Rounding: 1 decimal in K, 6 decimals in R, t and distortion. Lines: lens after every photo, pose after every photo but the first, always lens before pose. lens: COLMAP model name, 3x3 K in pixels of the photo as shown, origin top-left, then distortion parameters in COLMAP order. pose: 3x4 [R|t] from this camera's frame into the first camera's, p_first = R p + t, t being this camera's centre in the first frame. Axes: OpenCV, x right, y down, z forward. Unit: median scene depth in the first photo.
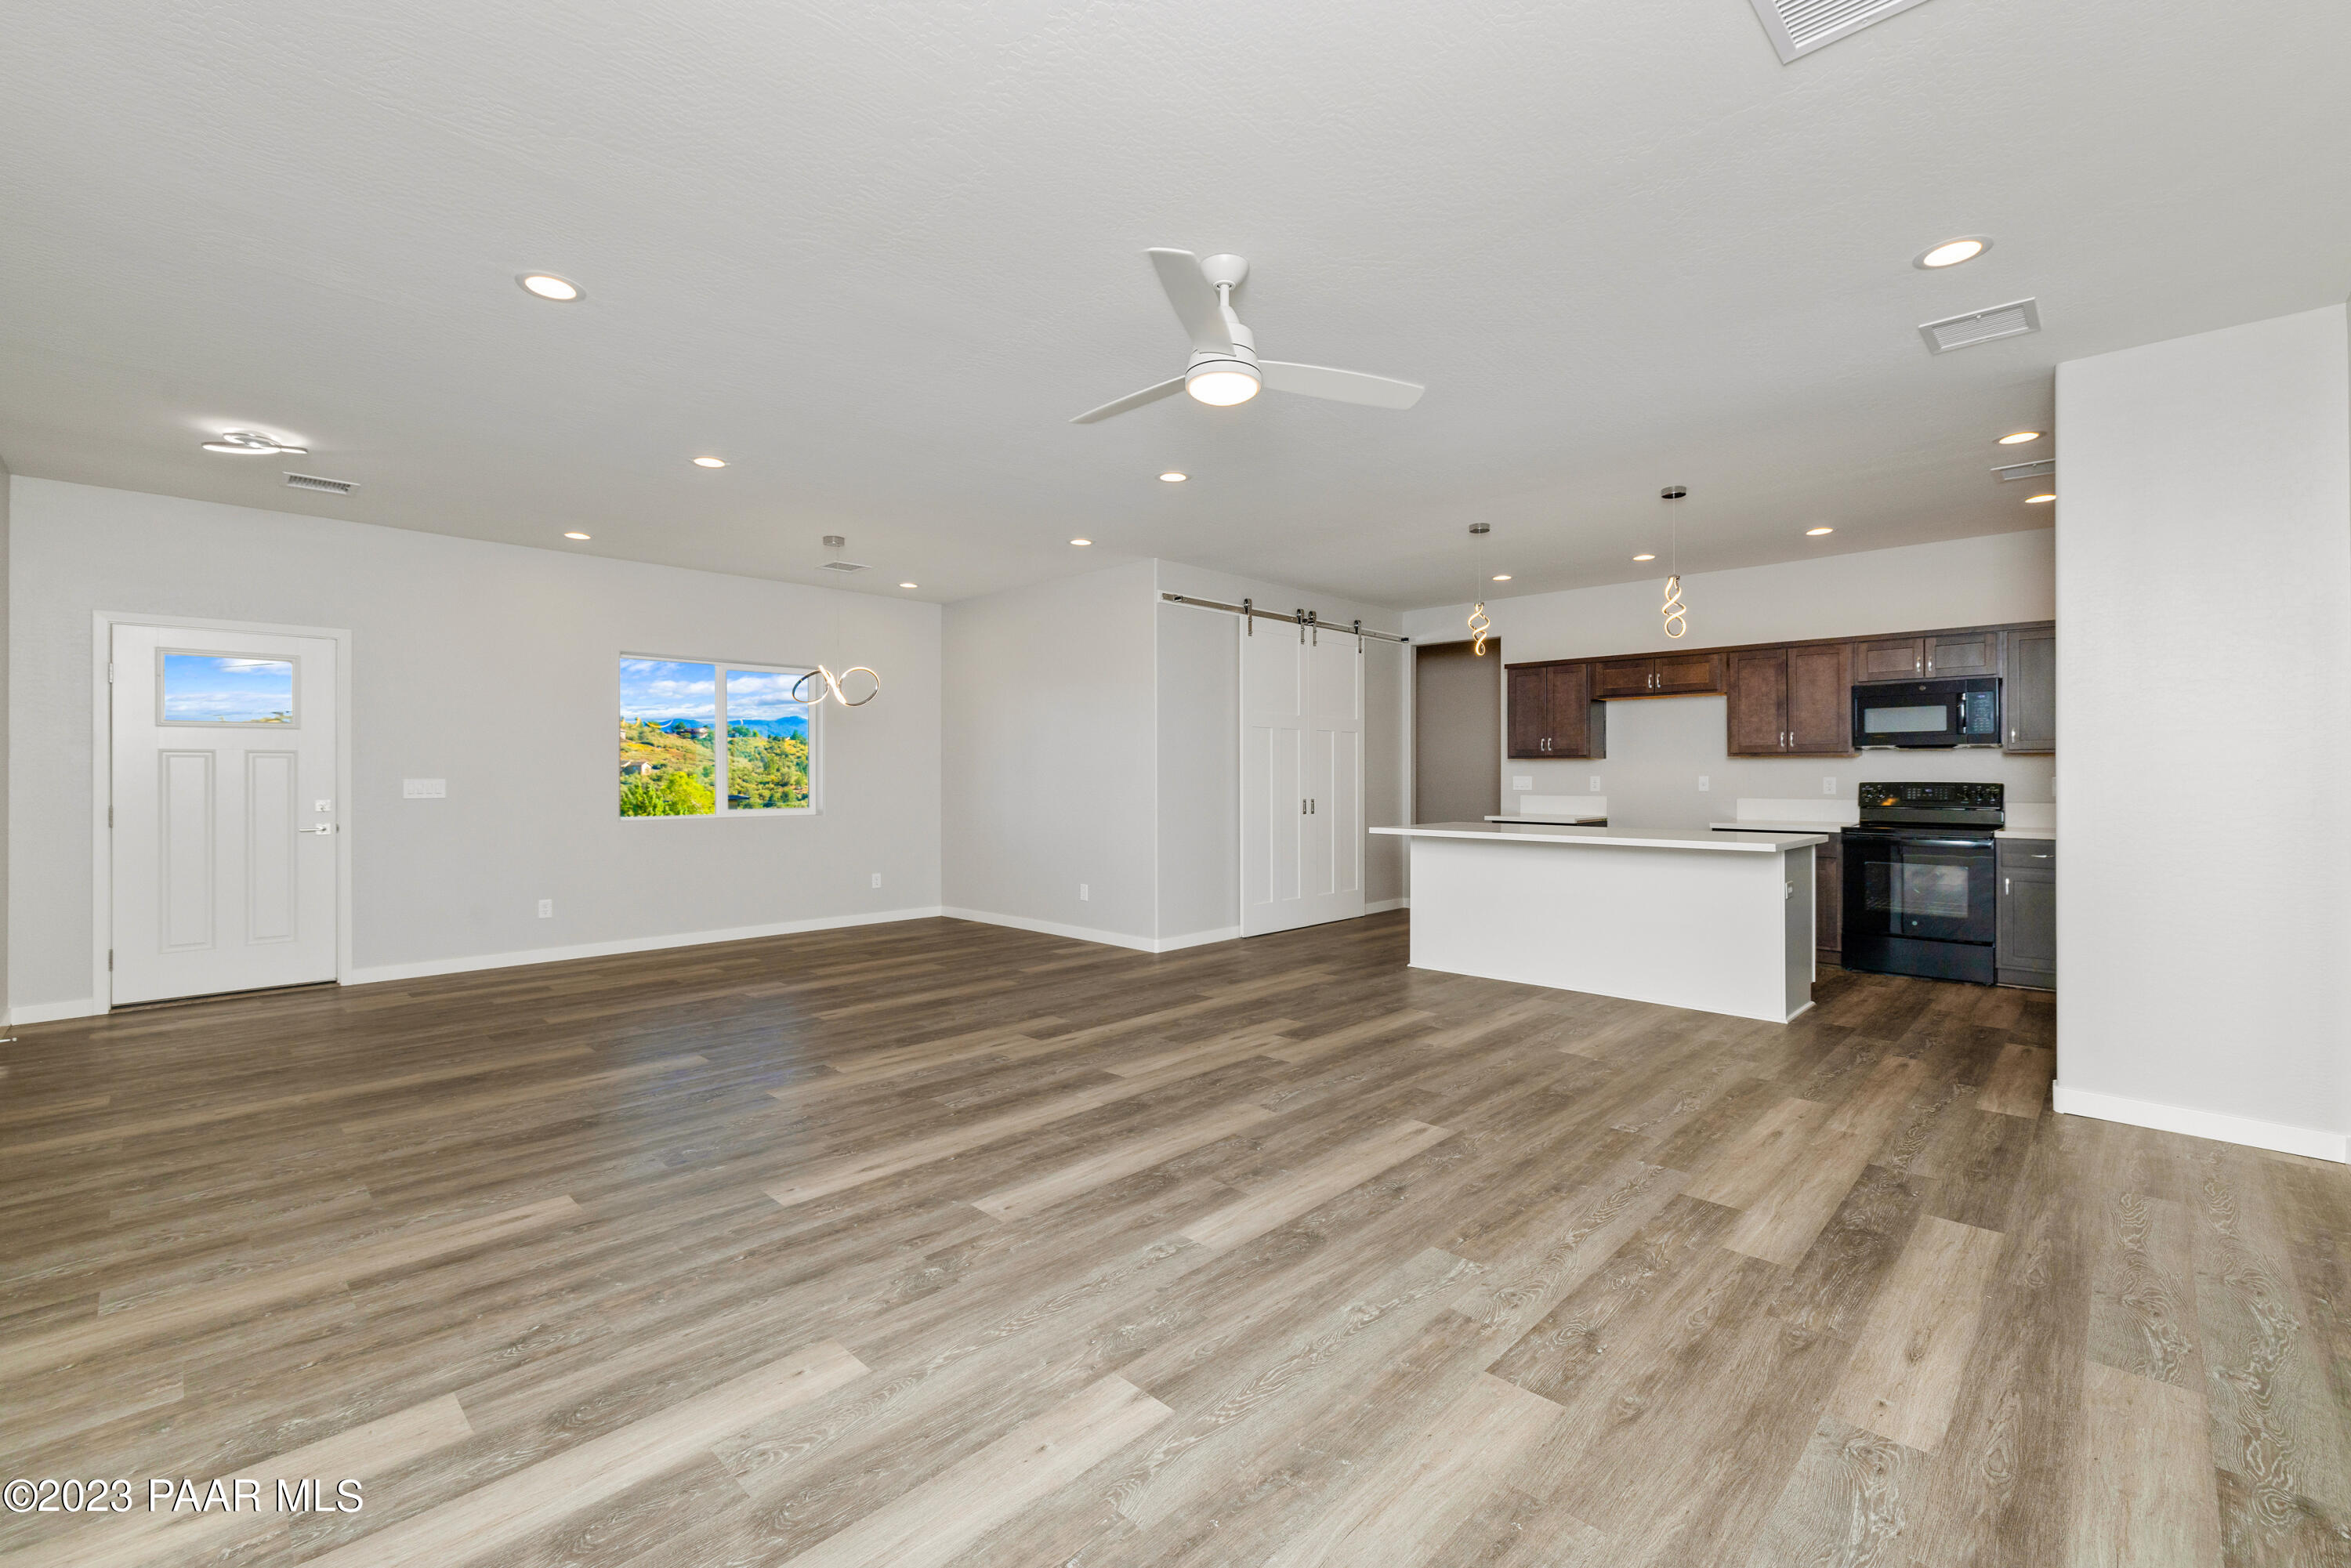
lens RADIAL K [[1005.9, 0, 1166.4], [0, 1005.9, 772.2], [0, 0, 1]] dist [0.001507, -0.000158]
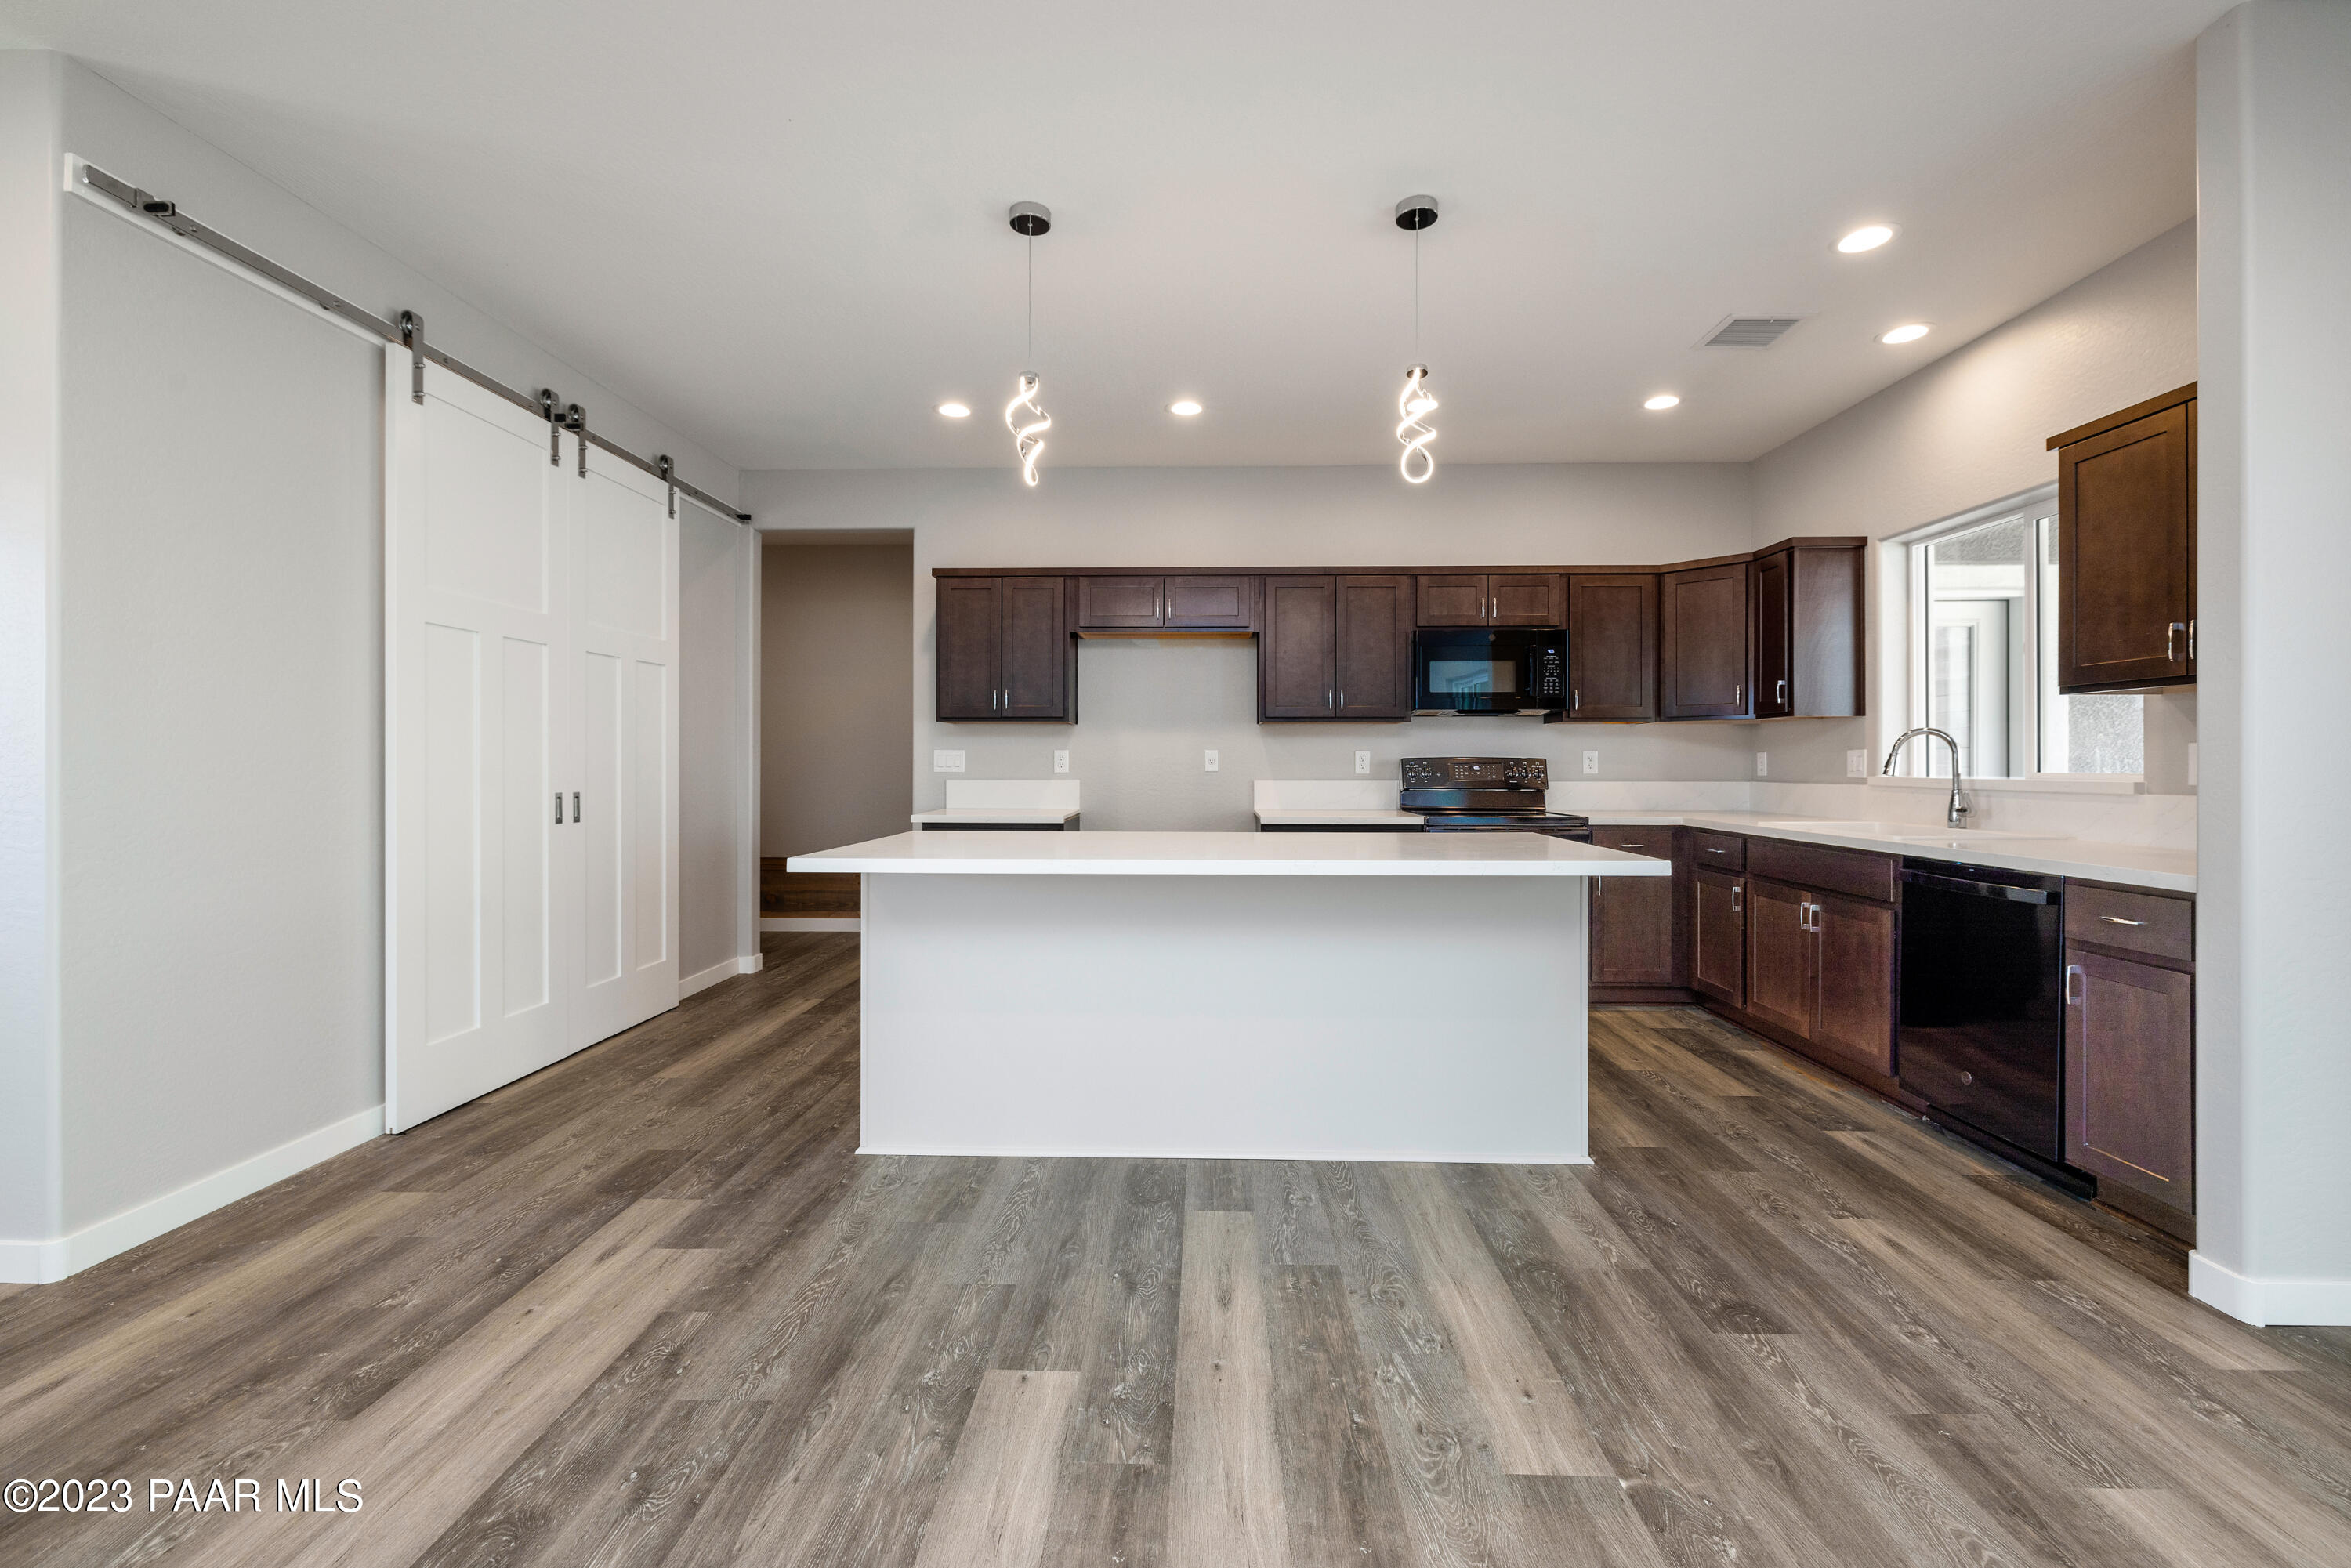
lens RADIAL K [[1005.9, 0, 1178.1], [0, 1005.9, 769.0], [0, 0, 1]] dist [0.001507, -0.000158]
pose [[0.738620, -0.000630, 0.674121, 0.033360], [-0.001141, 0.999997, 0.002185, 0.014697], [-0.674121, -0.002383, 0.738617, 0.464986]]
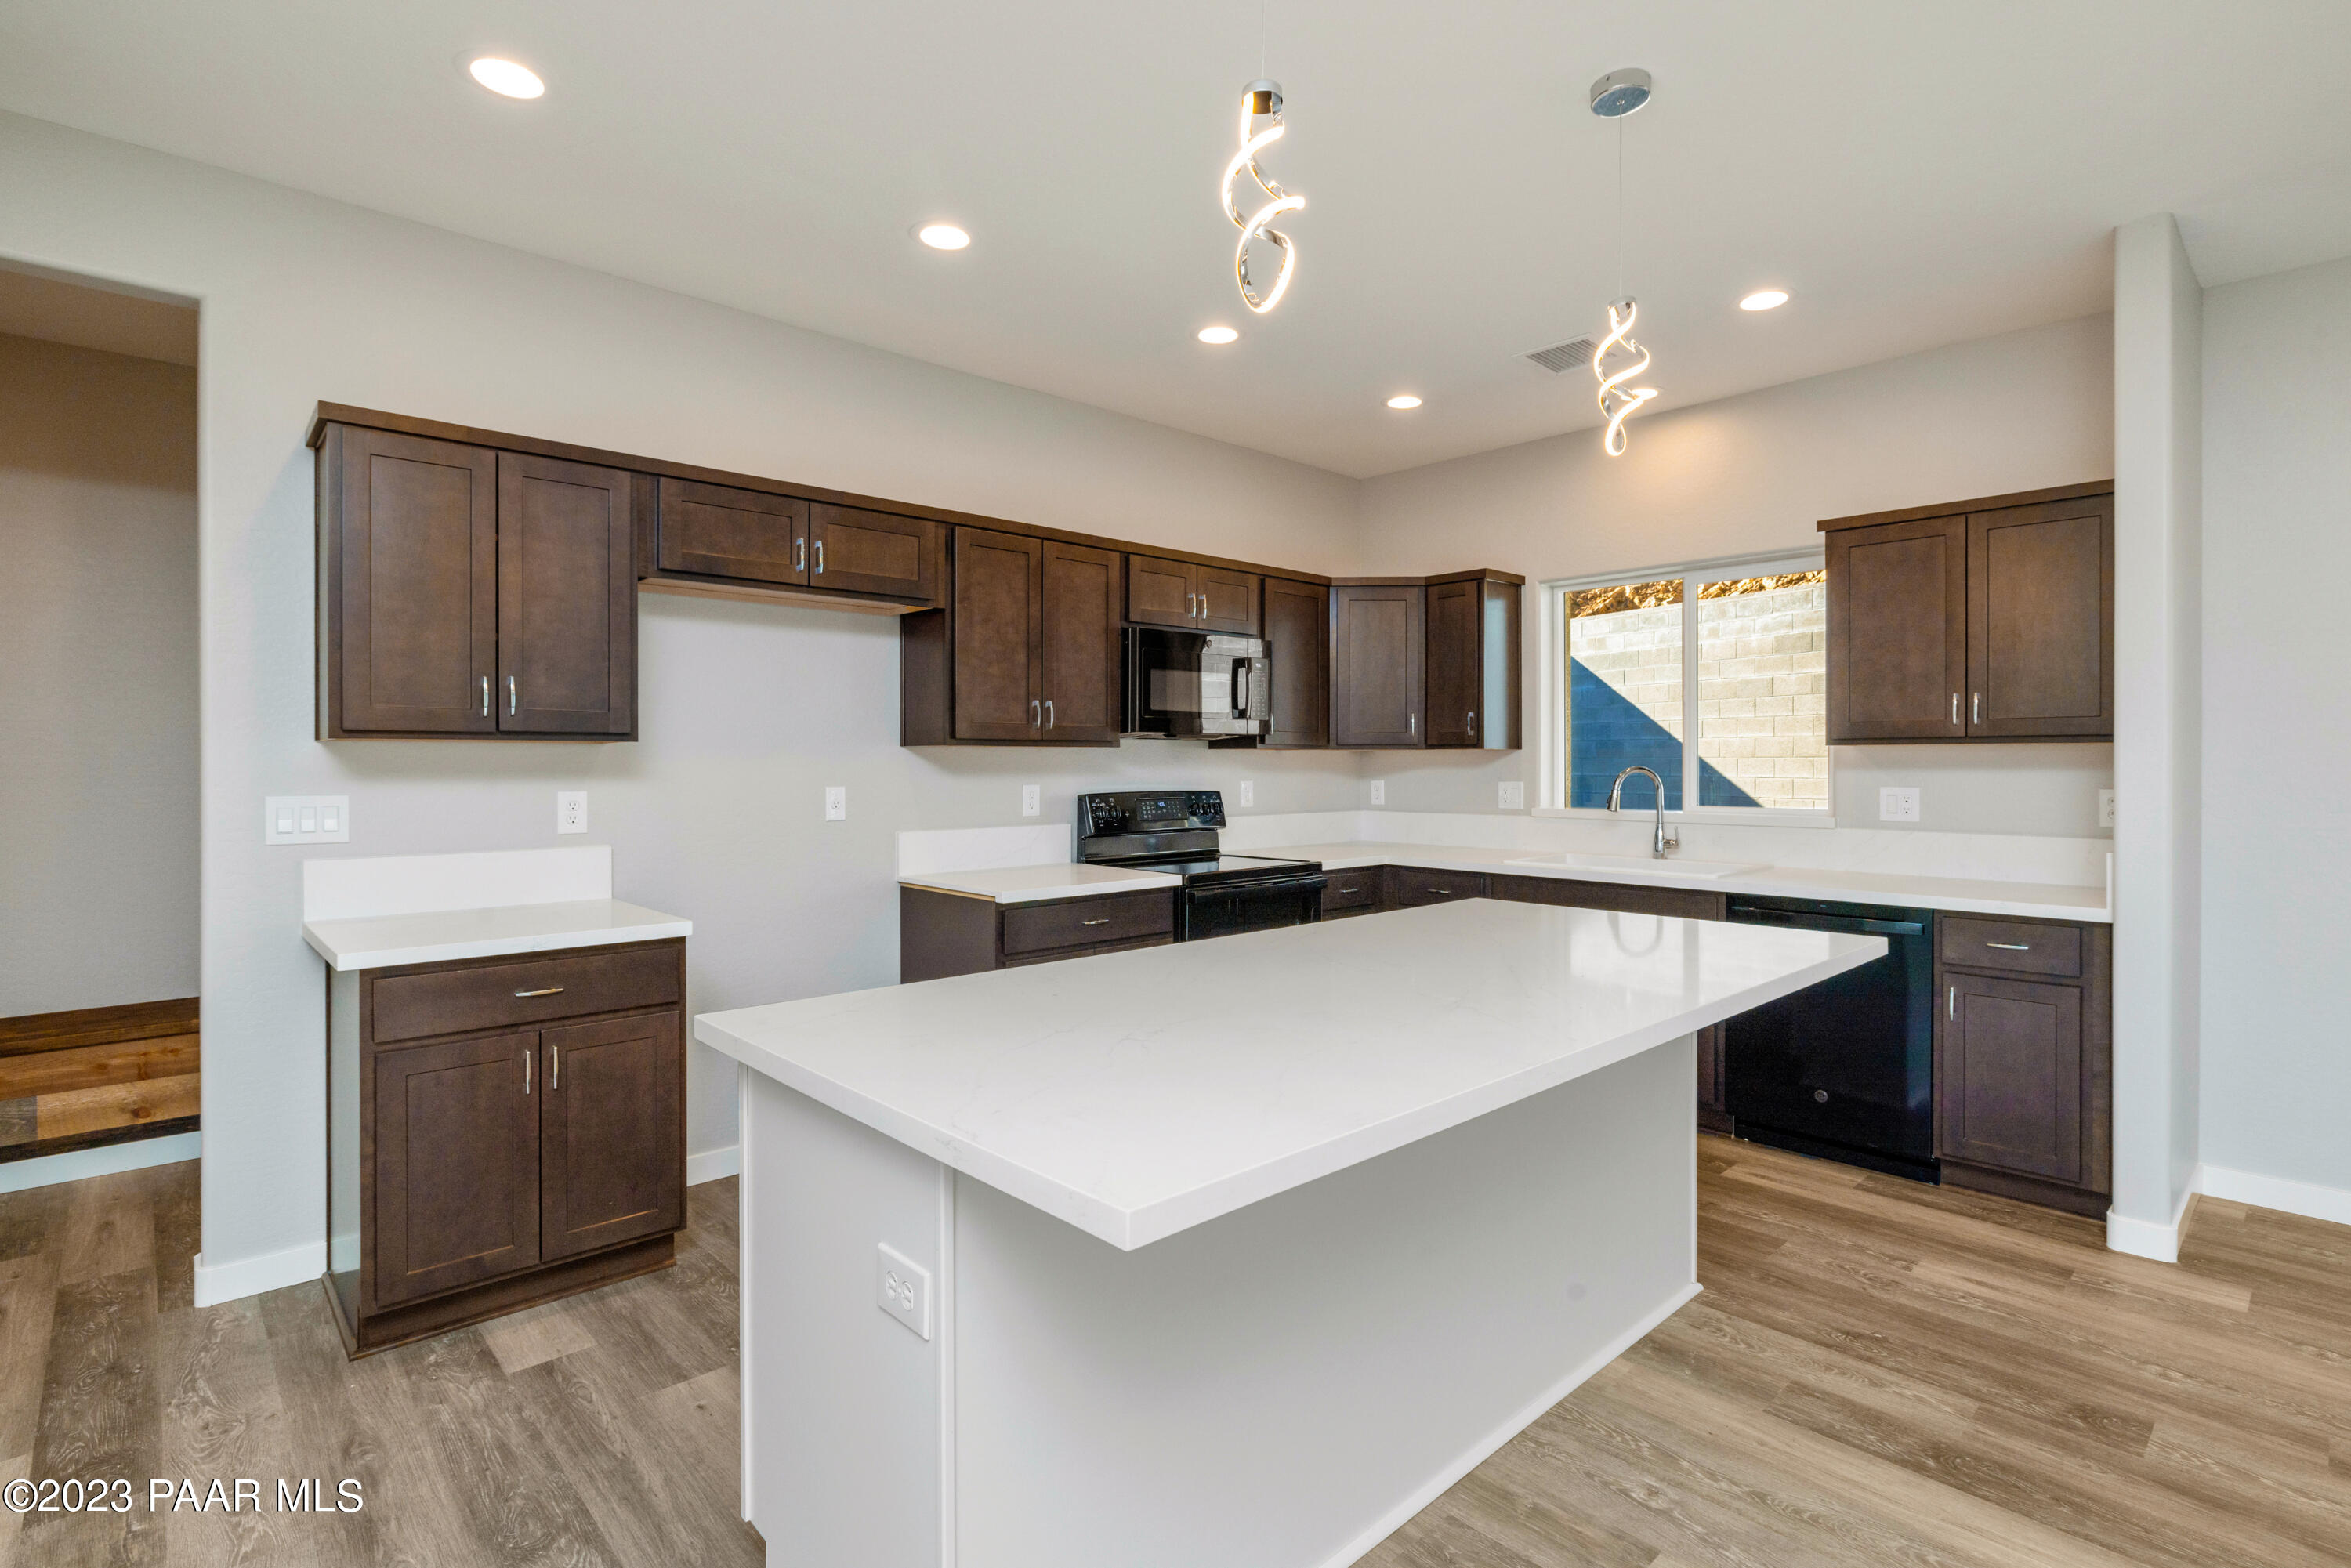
lens RADIAL K [[1134.4, 0, 1180.3], [0, 1134.4, 762.8], [0, 0, 1]] dist [-0.002635, 0.000331]
pose [[0.040525, -0.000550, 0.999178, 0.032026], [0.002598, 0.999997, 0.000446, -0.006579], [-0.999175, 0.002577, 0.040526, 0.784744]]
